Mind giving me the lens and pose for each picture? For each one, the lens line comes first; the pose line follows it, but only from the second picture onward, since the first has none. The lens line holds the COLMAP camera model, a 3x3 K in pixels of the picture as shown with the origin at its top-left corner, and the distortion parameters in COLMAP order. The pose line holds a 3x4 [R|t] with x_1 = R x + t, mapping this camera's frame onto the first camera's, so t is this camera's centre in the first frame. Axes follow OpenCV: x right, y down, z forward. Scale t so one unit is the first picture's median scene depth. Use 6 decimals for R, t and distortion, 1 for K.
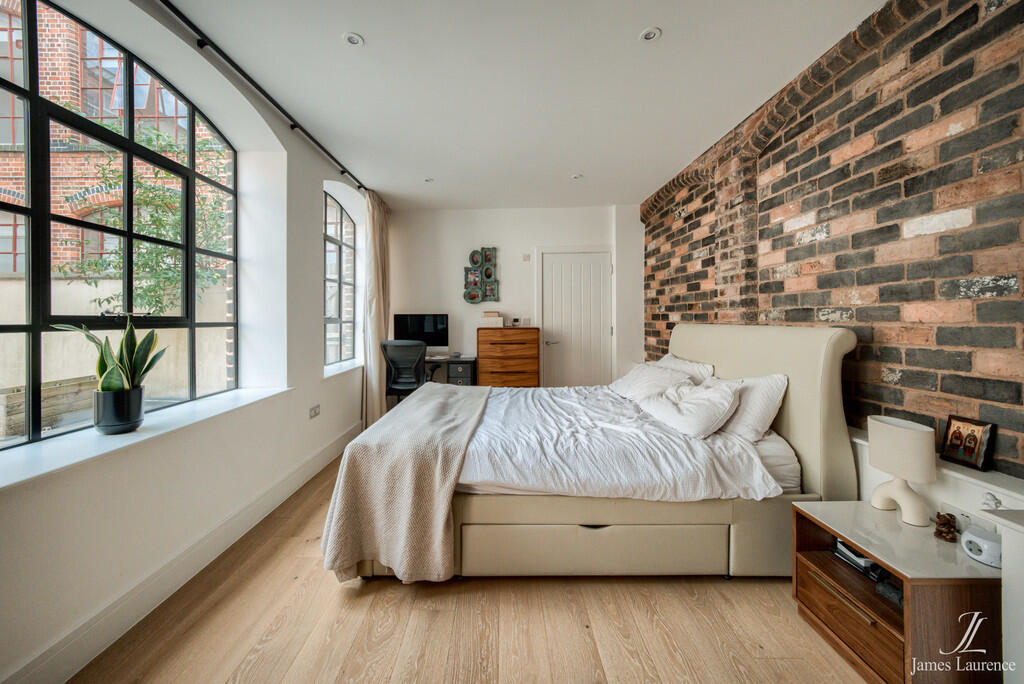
lens RADIAL K [[380.1, 0, 501.5], [0, 380.1, 321.3], [0, 0, 1]] dist [-0.008509, 0.002348]
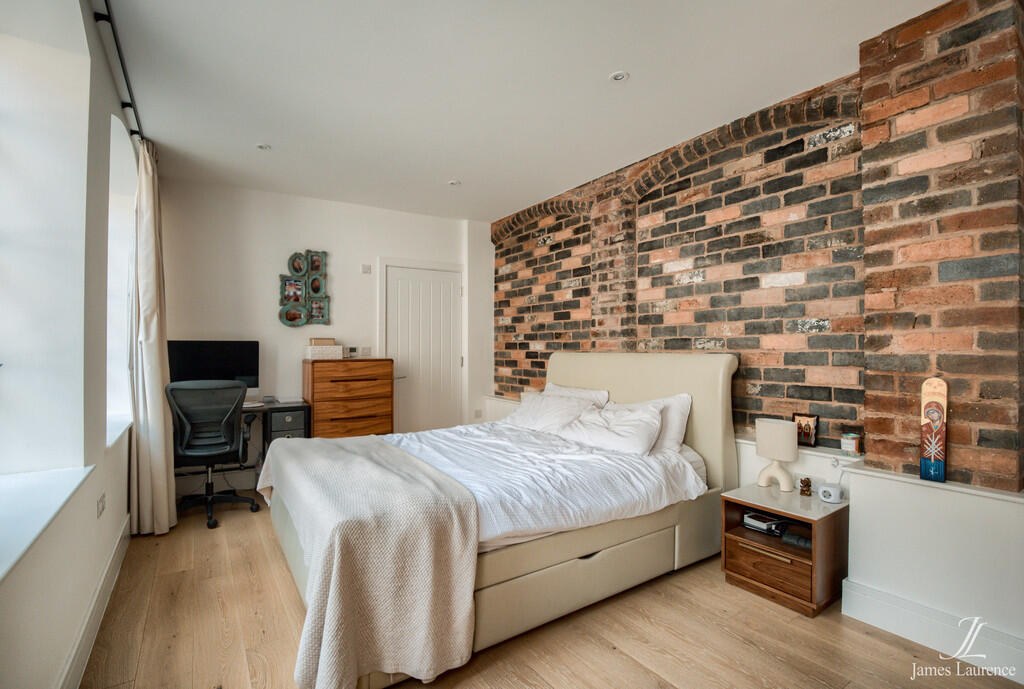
lens RADIAL K [[470.0, 0, 510.9], [0, 470.0, 350.8], [0, 0, 1]] dist [-0.022974, -0.002059]
pose [[0.830218, -0.002178, 0.557434, -0.577897], [0.004125, 0.999989, -0.002237, 0.007064], [-0.557423, 0.004156, 0.830218, 0.093739]]
